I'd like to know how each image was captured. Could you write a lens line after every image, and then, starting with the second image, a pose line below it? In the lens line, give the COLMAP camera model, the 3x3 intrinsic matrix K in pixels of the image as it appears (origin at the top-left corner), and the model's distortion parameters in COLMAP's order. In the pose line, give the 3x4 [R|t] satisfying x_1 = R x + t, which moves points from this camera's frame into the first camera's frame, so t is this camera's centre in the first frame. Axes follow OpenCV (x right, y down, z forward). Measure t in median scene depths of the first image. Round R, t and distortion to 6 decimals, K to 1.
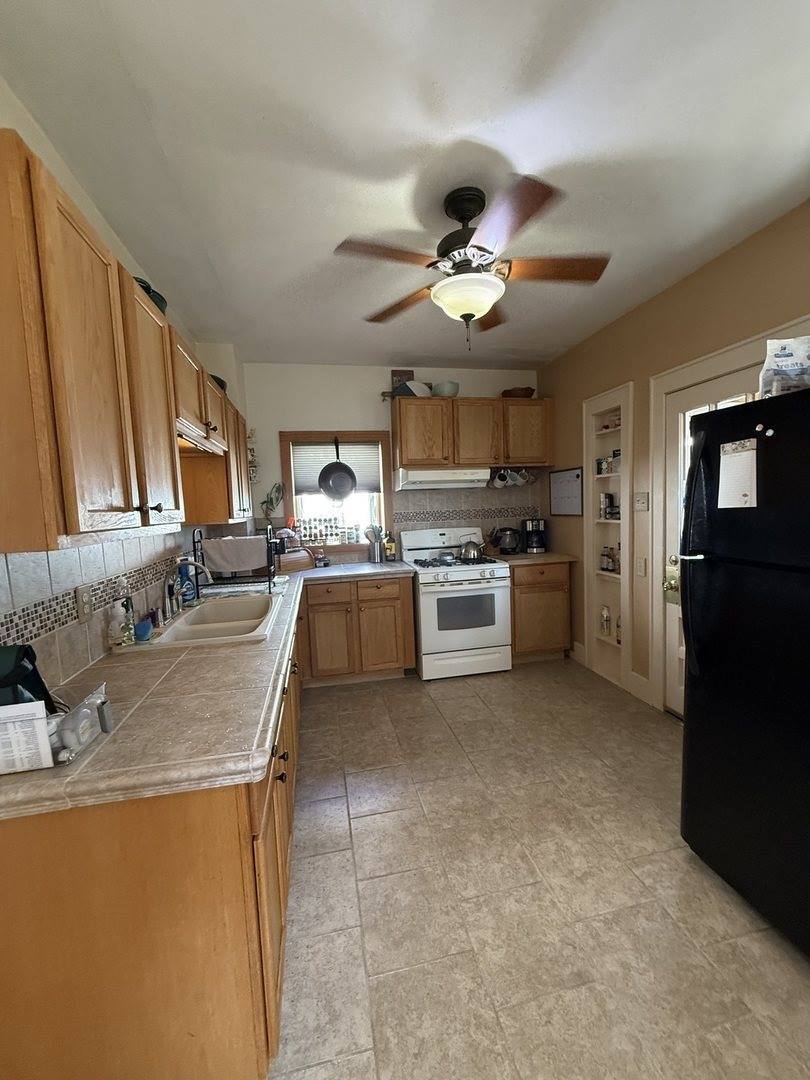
lens RADIAL K [[432.0, 0, 402.9], [0, 432.0, 542.1], [0, 0, 1]] dist [0.000102, -0.000138]
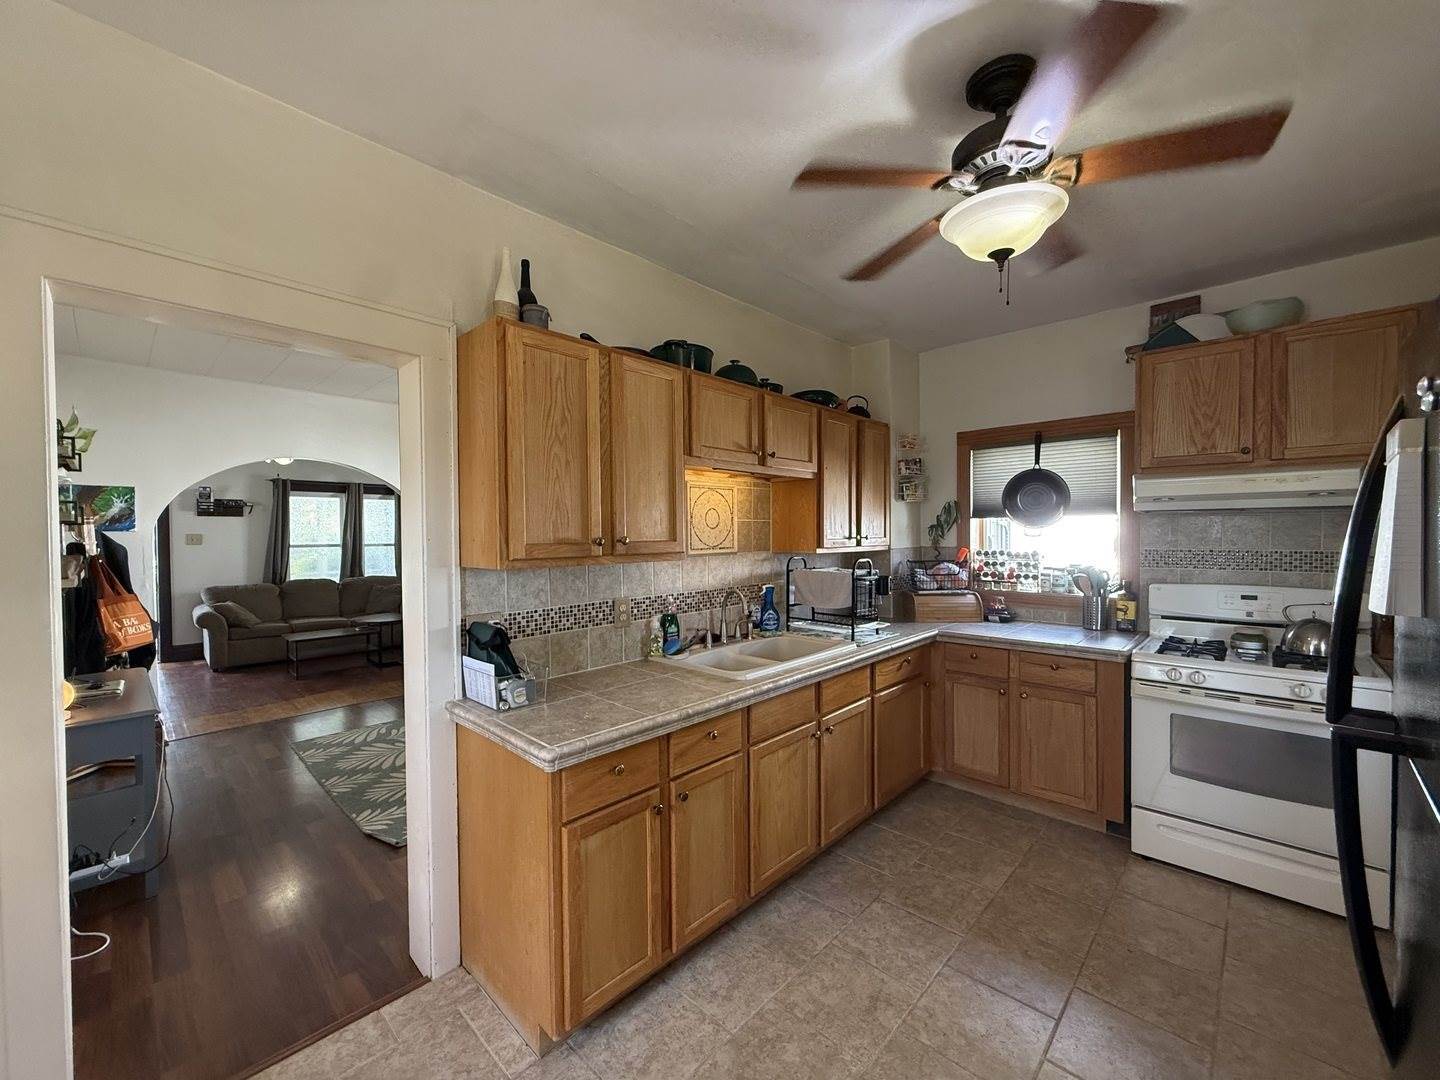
lens RADIAL K [[576.9, 0, 721.7], [0, 576.9, 543.1], [0, 0, 1]] dist [0.001409, 0.000404]
pose [[0.575821, 0.050369, -0.816023, 0.328936], [-0.083039, 0.996542, 0.002915, -0.036663], [0.813348, 0.066083, 0.578013, 0.107765]]
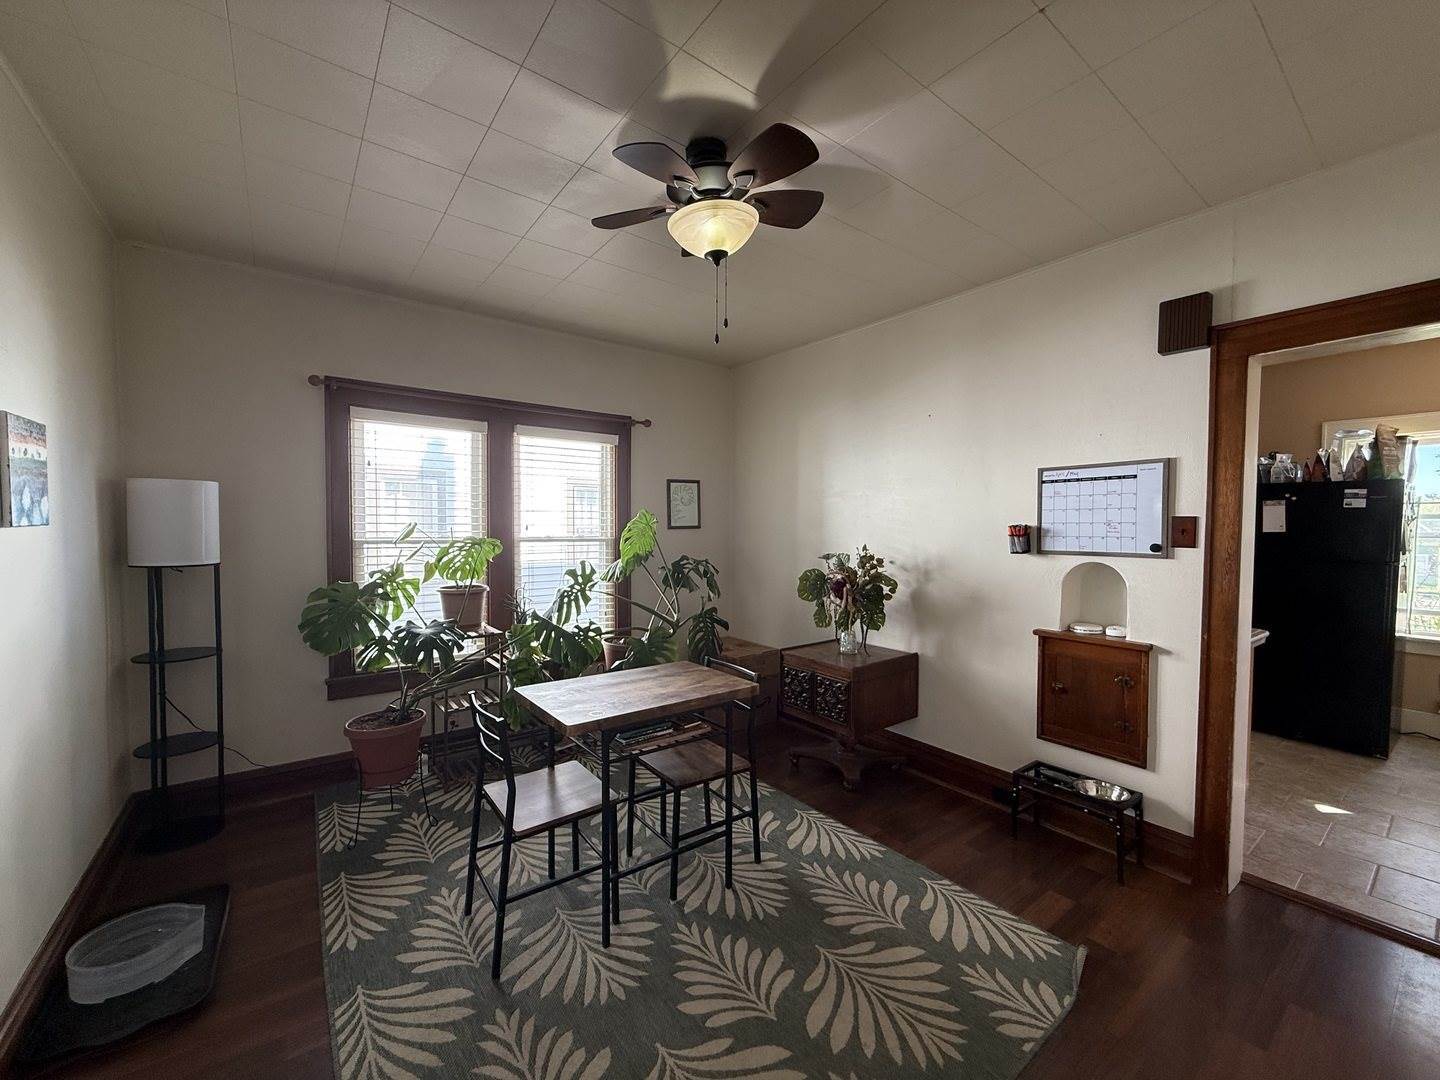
lens RADIAL K [[576.9, 0, 721.7], [0, 576.9, 543.1], [0, 0, 1]] dist [0.001409, 0.000404]
pose [[0.899343, 0.029661, 0.436237, -1.105235], [-0.003785, 0.998187, -0.060066, 0.058674], [-0.437228, 0.052368, 0.897825, -0.132514]]
